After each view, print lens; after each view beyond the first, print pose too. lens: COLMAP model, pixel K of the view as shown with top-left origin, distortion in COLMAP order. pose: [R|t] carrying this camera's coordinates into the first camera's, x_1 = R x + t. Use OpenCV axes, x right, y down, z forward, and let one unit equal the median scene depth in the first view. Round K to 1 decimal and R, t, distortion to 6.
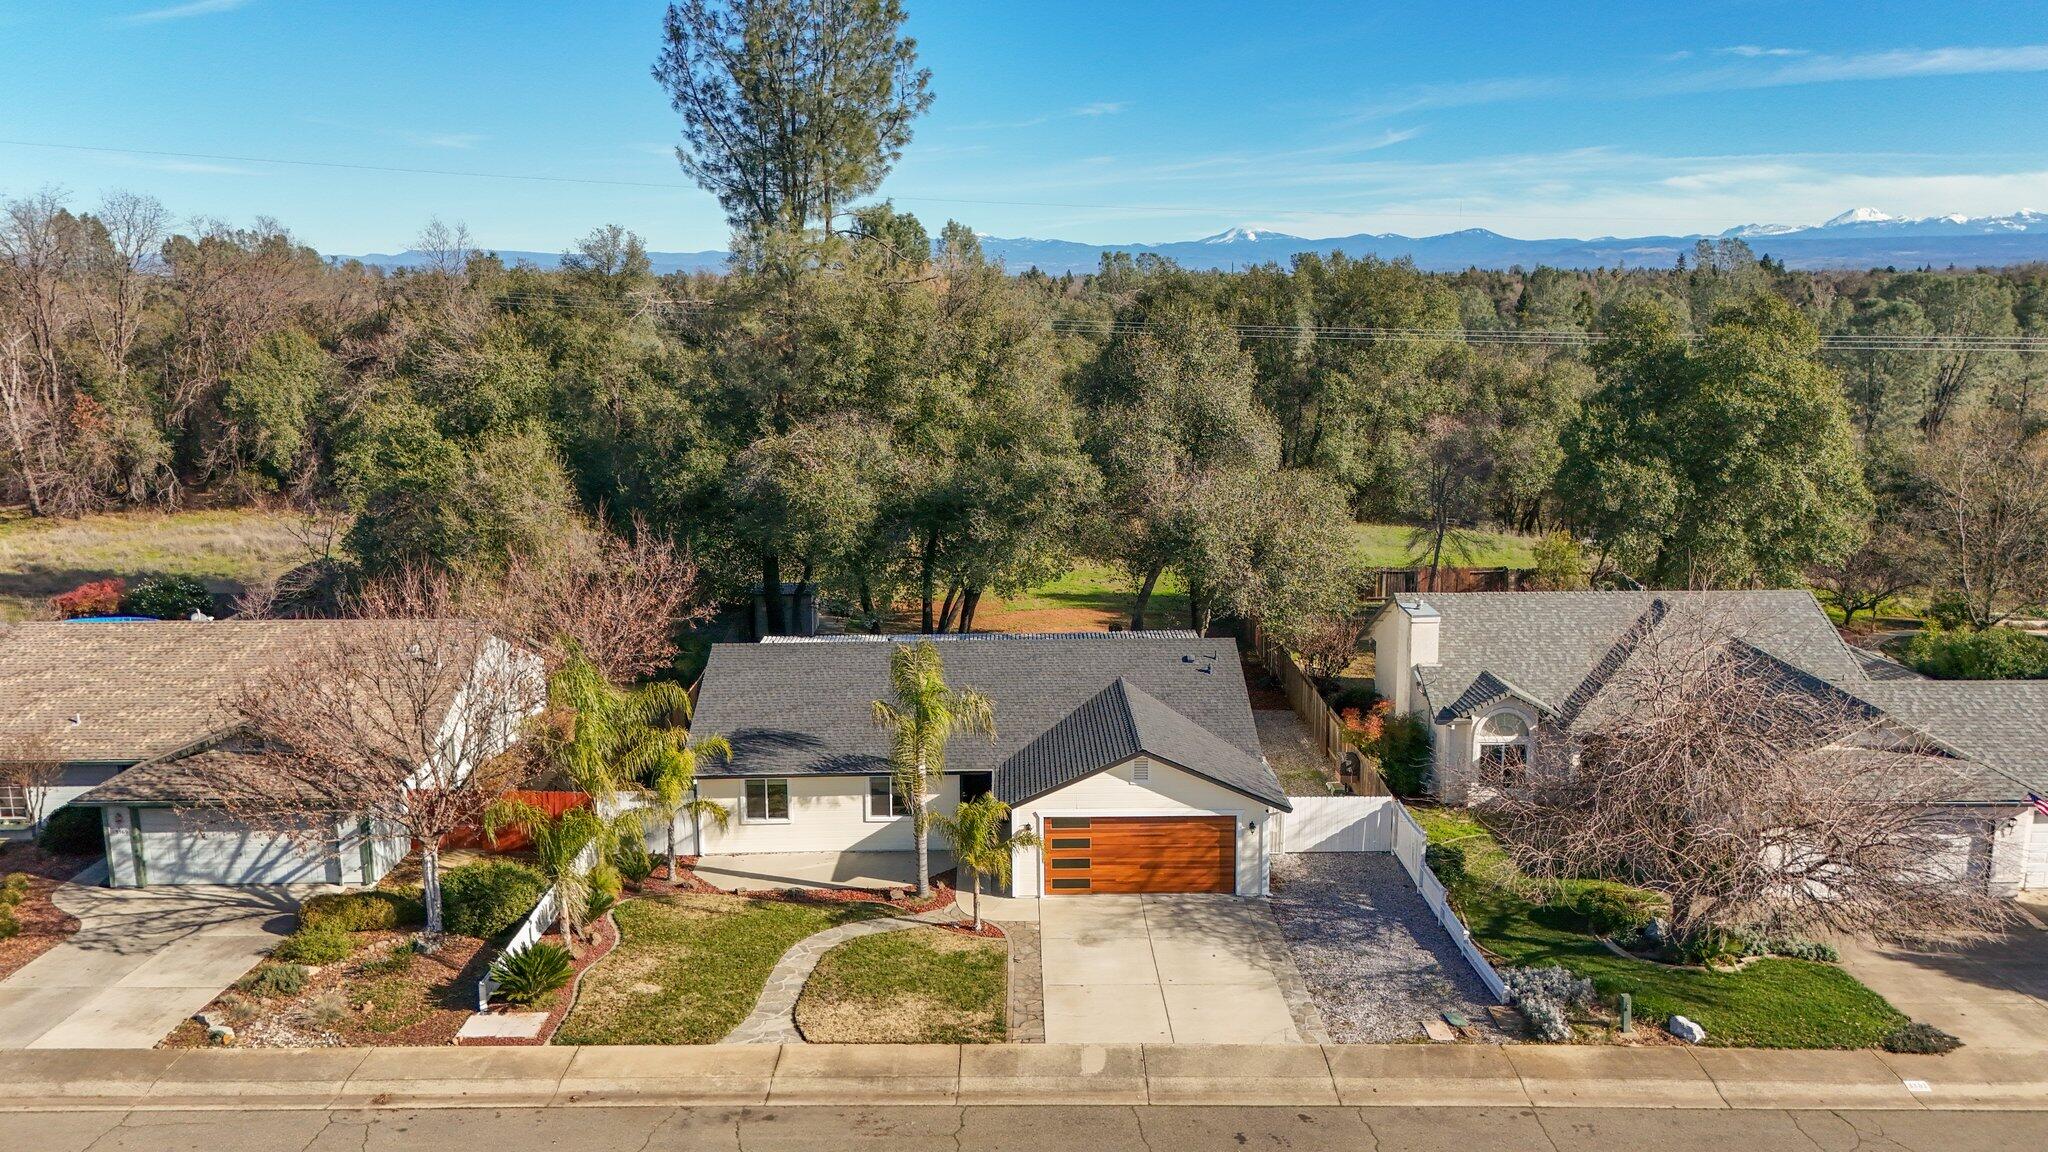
lens RADIAL K [[1514.7, 0, 1029.7], [0, 1514.7, 578.0], [0, 0, 1]] dist [0.065564, -0.067087]
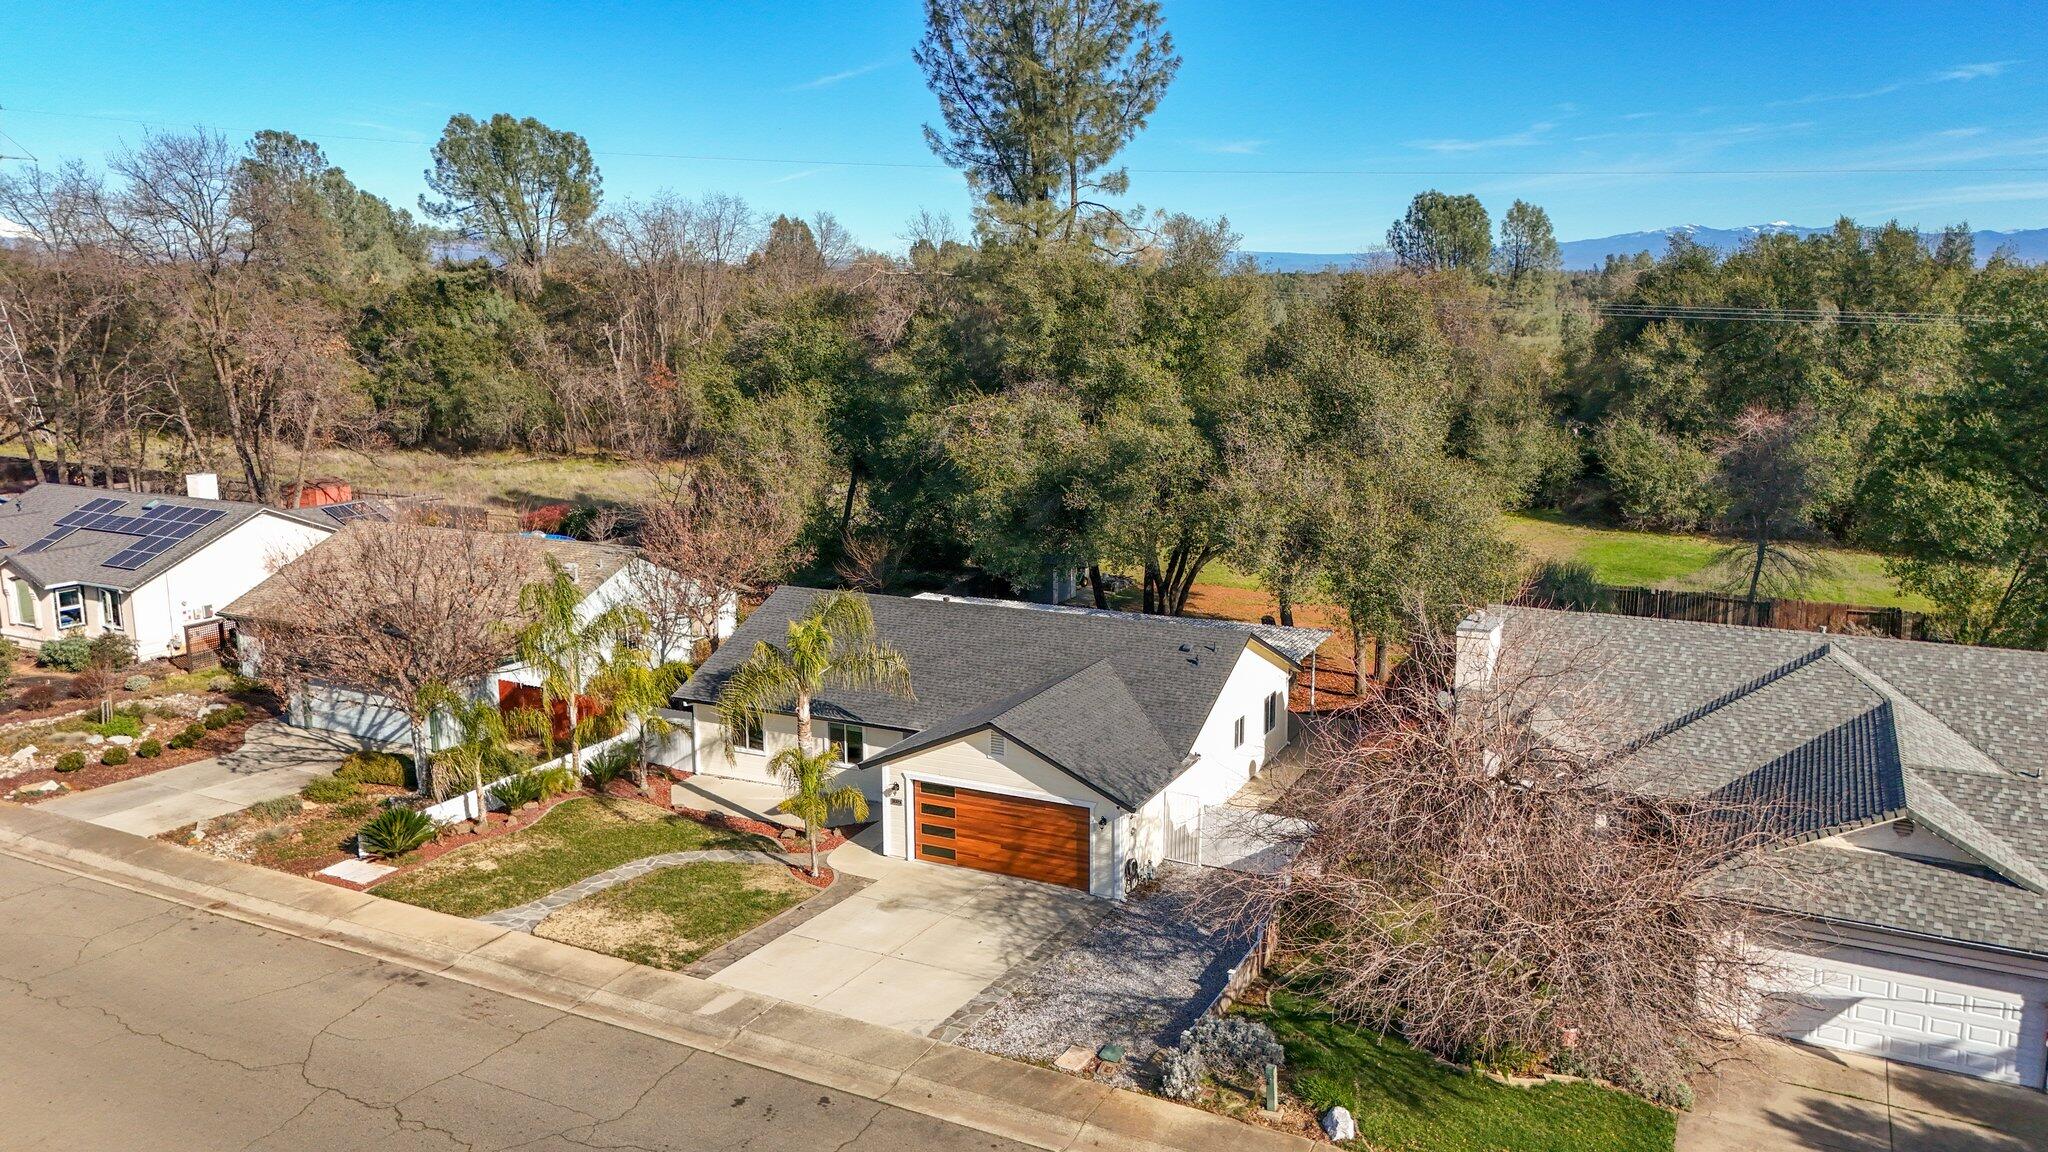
lens RADIAL K [[1514.7, 0, 1024.5], [0, 1514.7, 576.0], [0, 0, 1]] dist [0.065564, -0.067087]
pose [[0.887191, 0.088194, -0.452896, 0.500230], [-0.088478, 0.995865, 0.020605, -0.000228], [0.452840, 0.021791, 0.891325, 0.150430]]
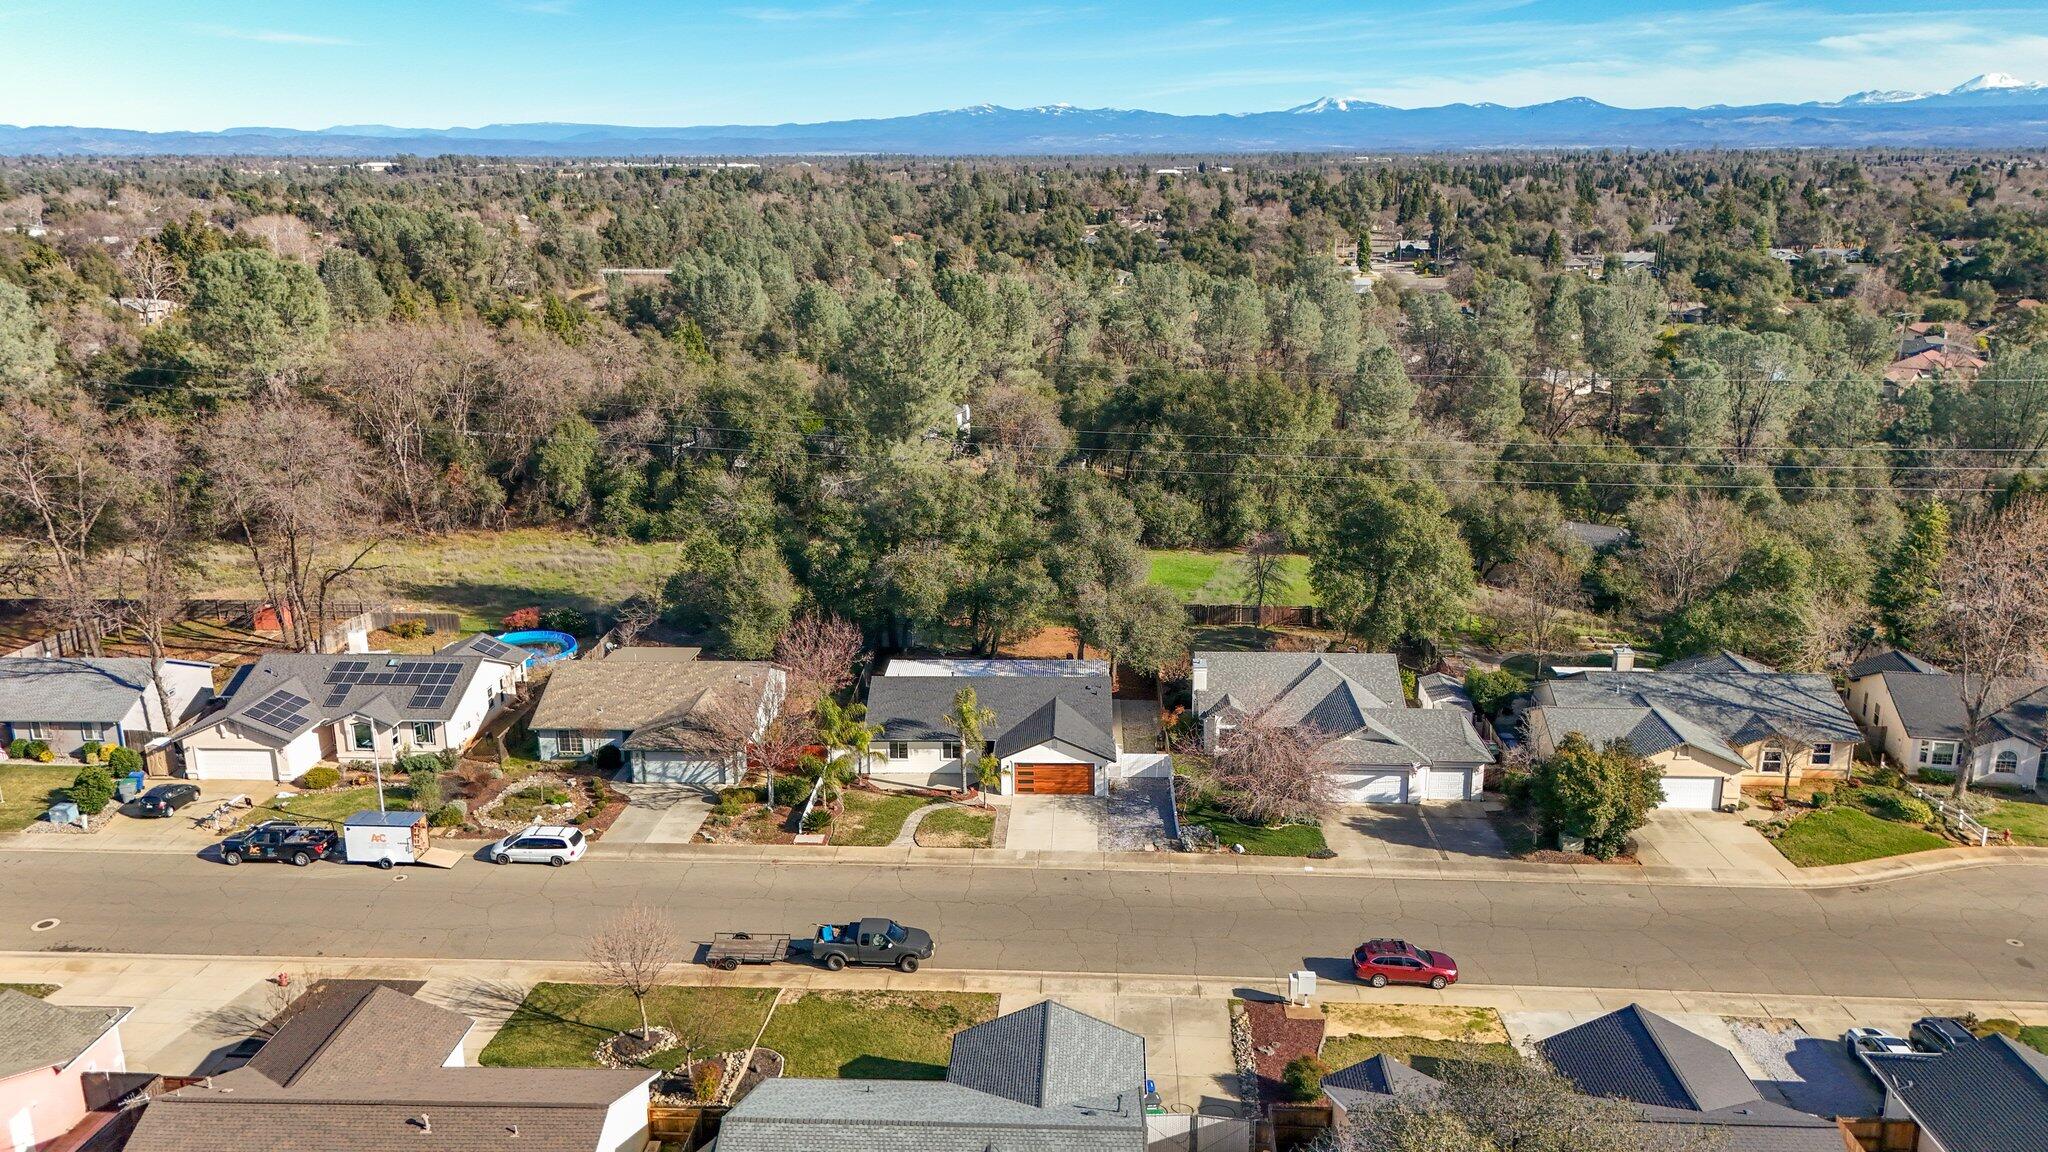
lens RADIAL K [[1514.7, 0, 1025.6], [0, 1514.7, 567.7], [0, 0, 1]] dist [0.065564, -0.067087]
pose [[0.998504, 0.011713, -0.053408, 0.149599], [-0.007843, 0.997366, 0.072112, -0.319330], [0.054112, -0.071586, 0.995966, -1.353023]]
